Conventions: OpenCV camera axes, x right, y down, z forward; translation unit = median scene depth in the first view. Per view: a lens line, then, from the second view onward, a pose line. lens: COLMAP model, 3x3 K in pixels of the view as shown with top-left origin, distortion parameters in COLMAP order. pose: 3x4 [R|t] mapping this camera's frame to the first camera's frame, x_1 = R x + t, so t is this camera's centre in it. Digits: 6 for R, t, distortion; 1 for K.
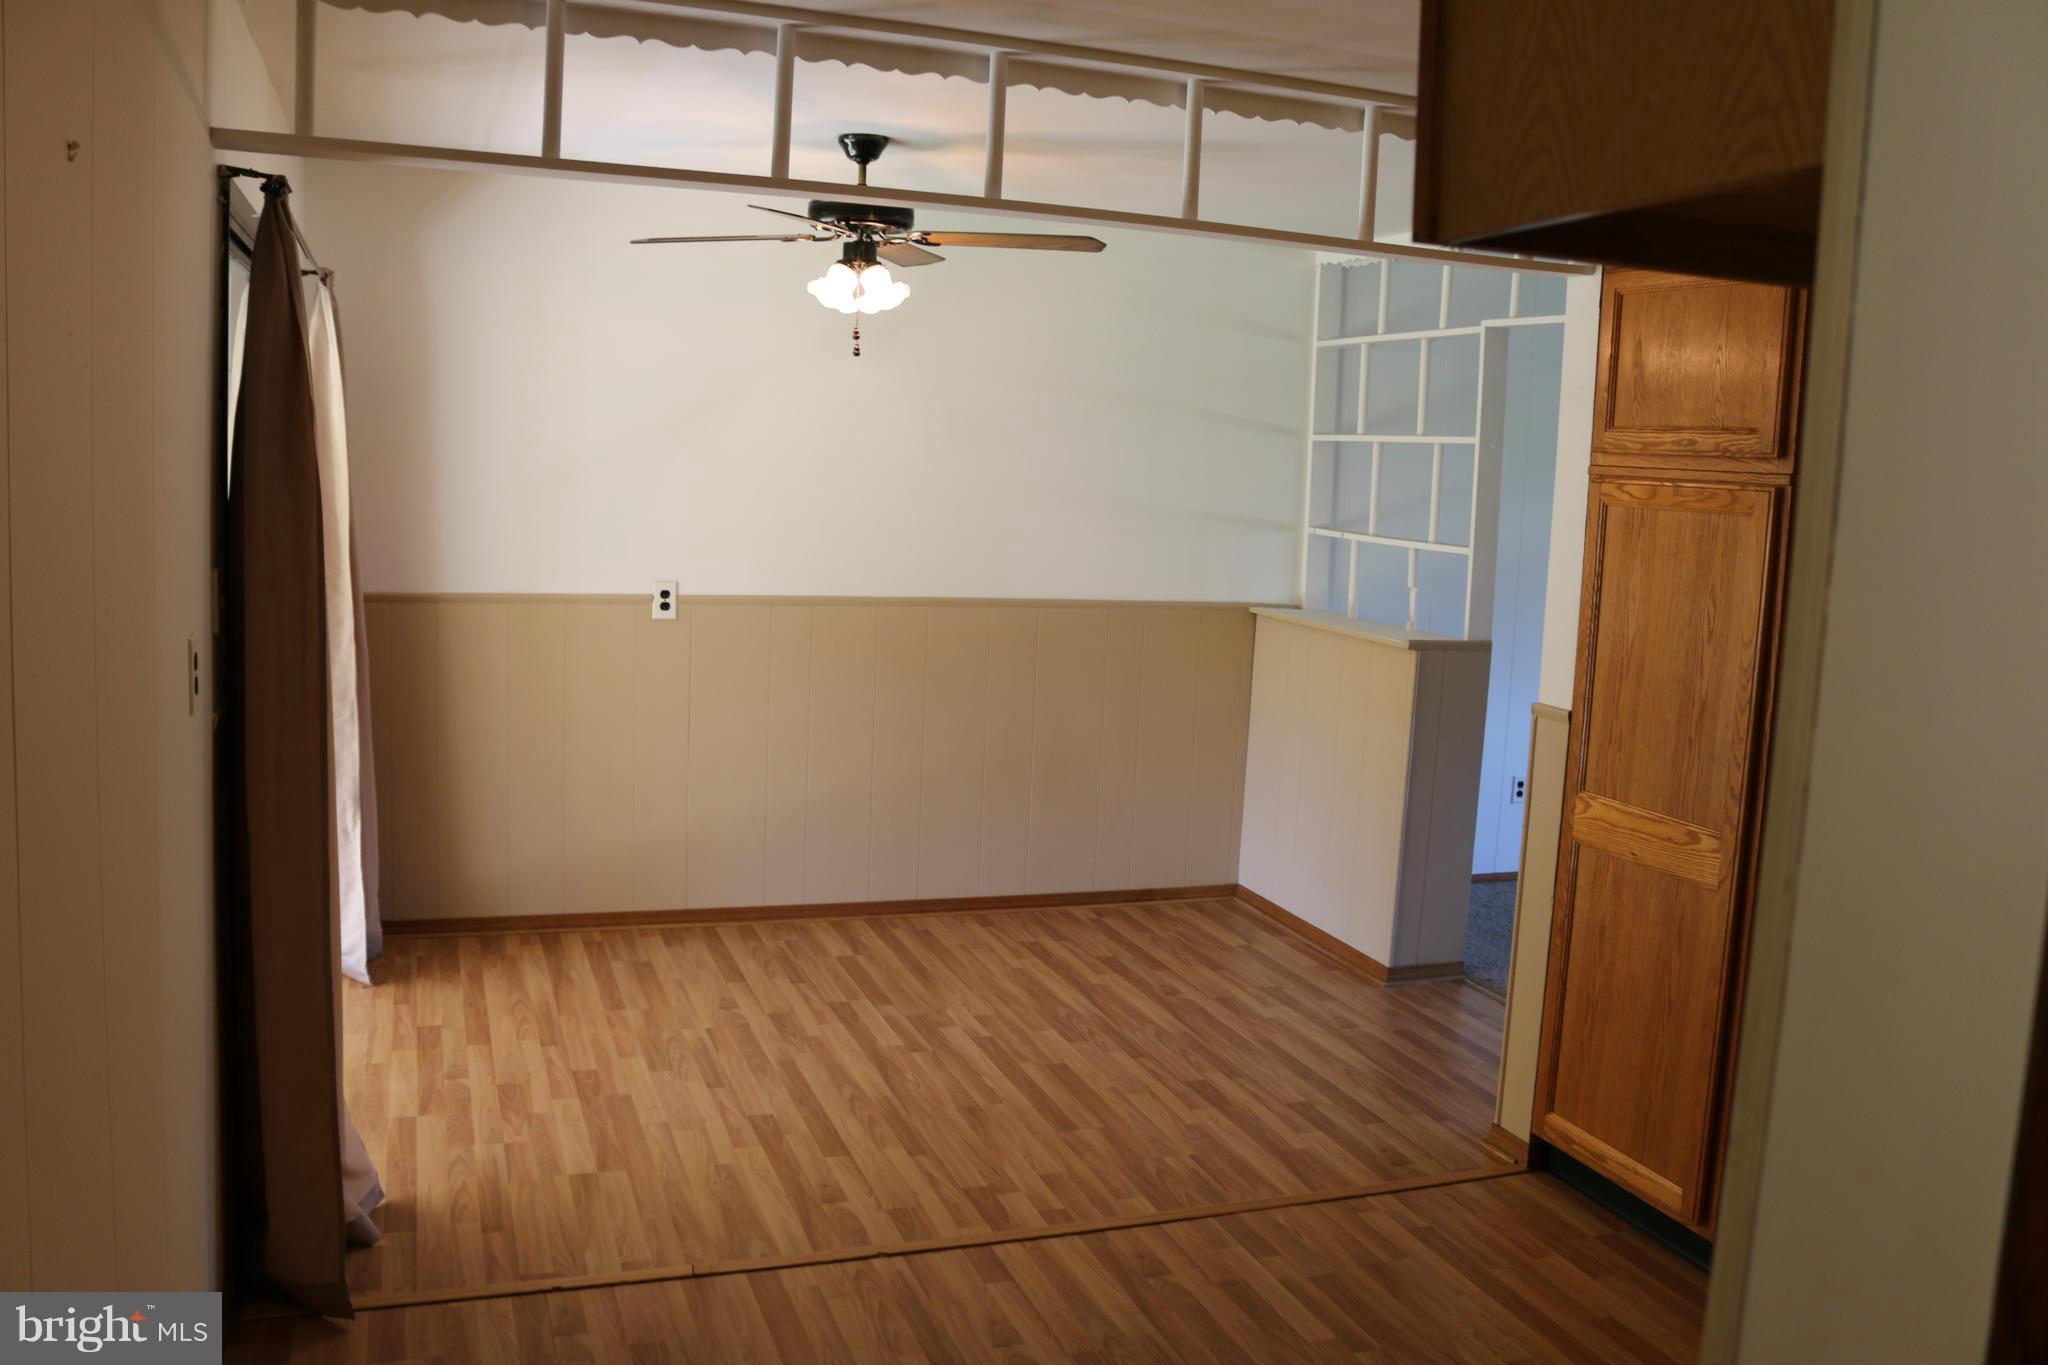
lens RADIAL K [[1677.4, 0, 1024.0], [0, 1677.4, 682.5], [0, 0, 1]] dist [-0.164928, 0.147029]
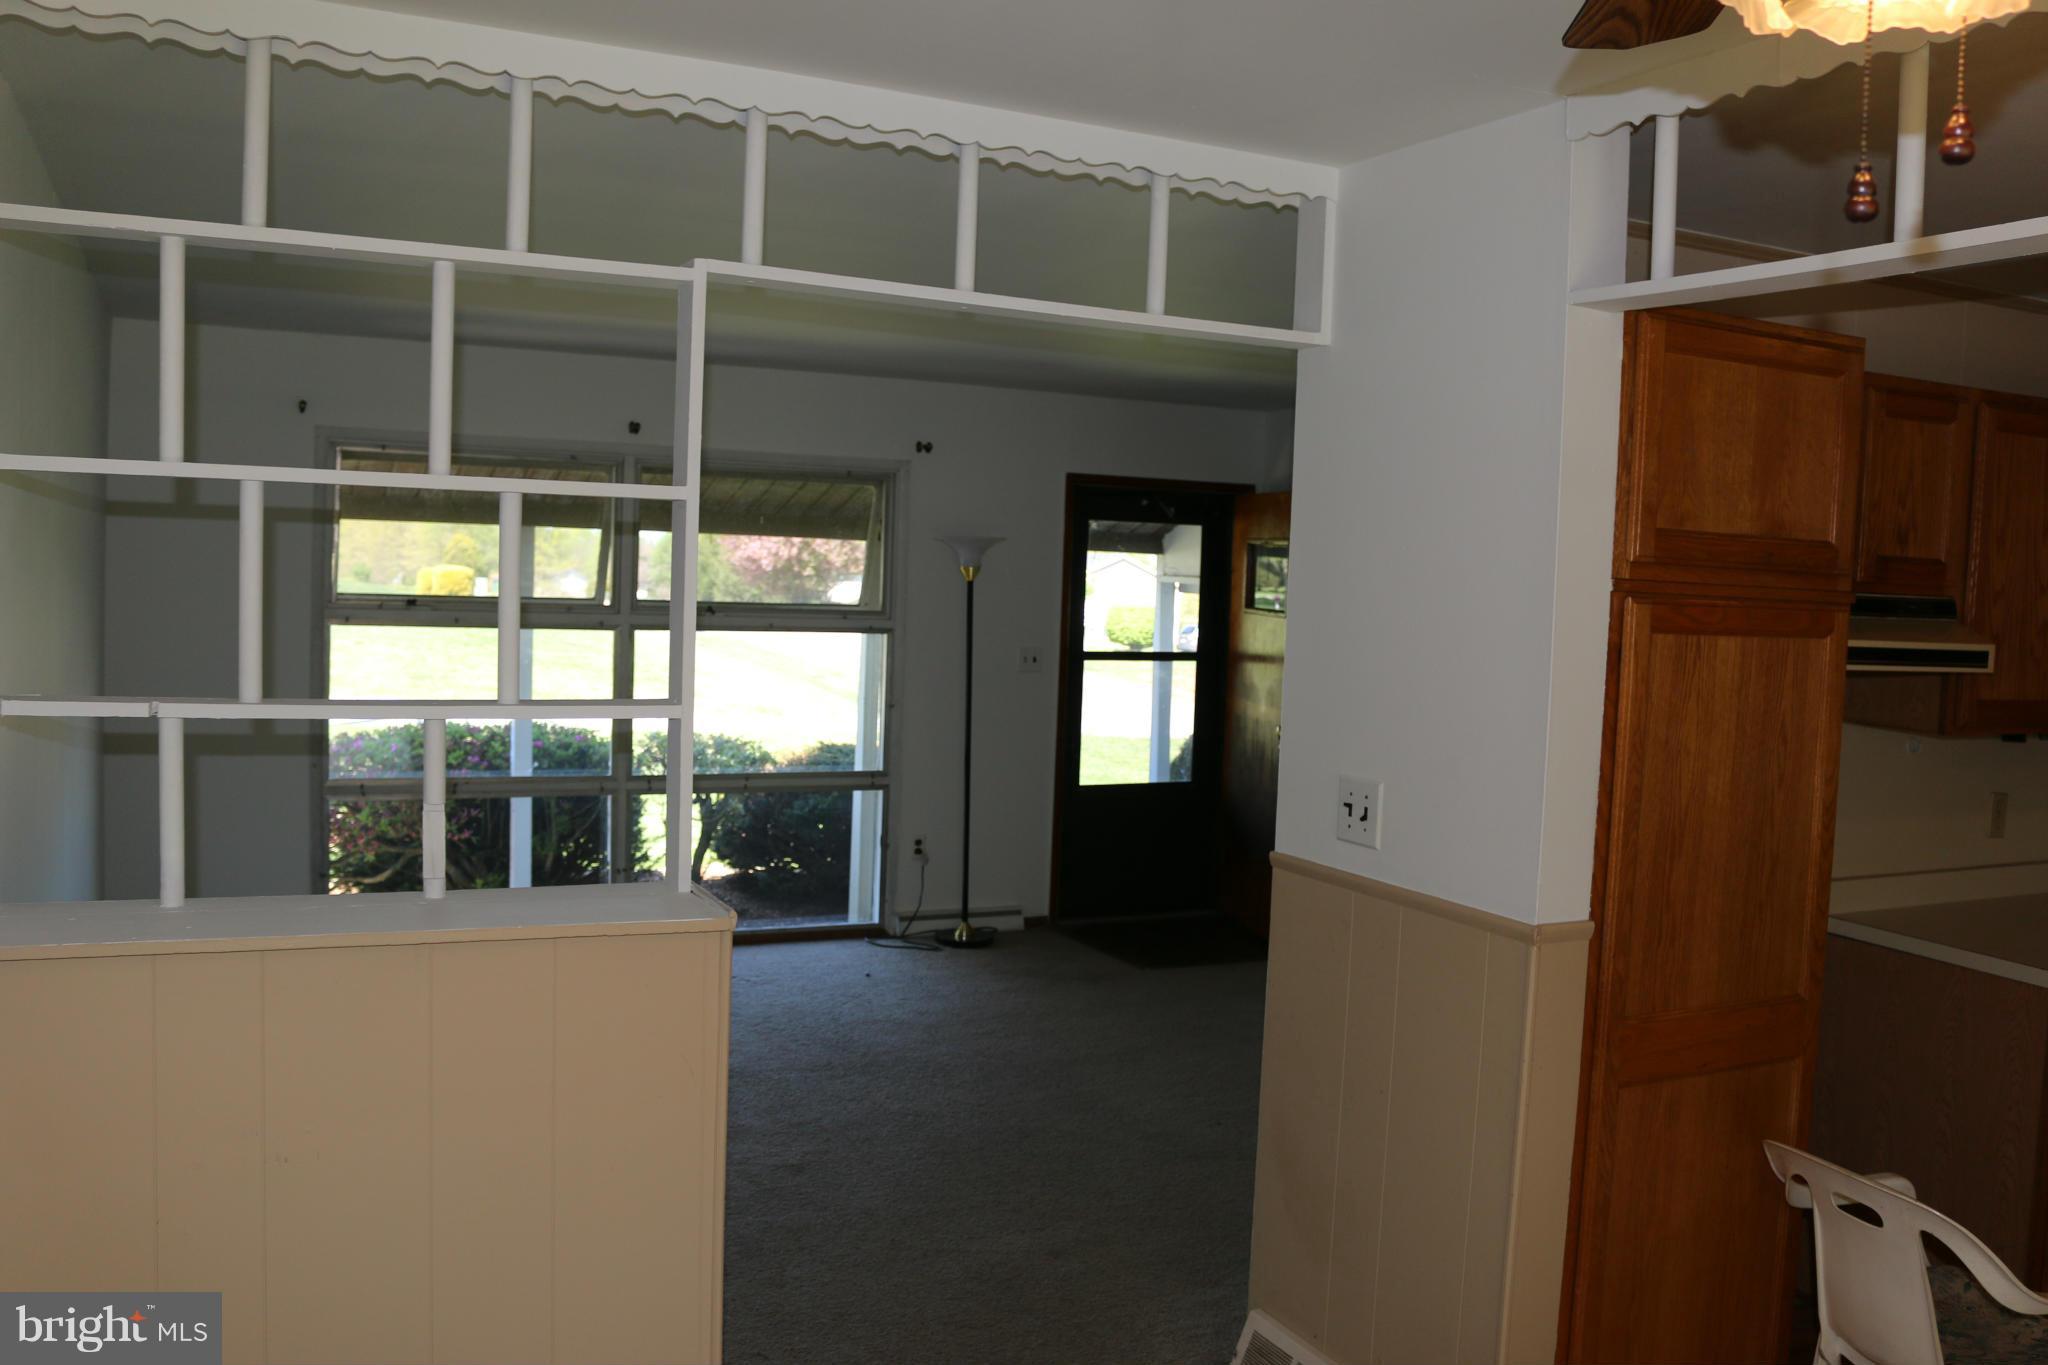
lens RADIAL K [[1677.4, 0, 1024.0], [0, 1677.4, 682.5], [0, 0, 1]] dist [-0.164928, 0.147029]
pose [[-0.094126, -0.117558, 0.988595, -0.333203], [0.089859, 0.987947, 0.126036, -0.193129], [-0.991497, 0.100697, -0.082428, 1.267754]]
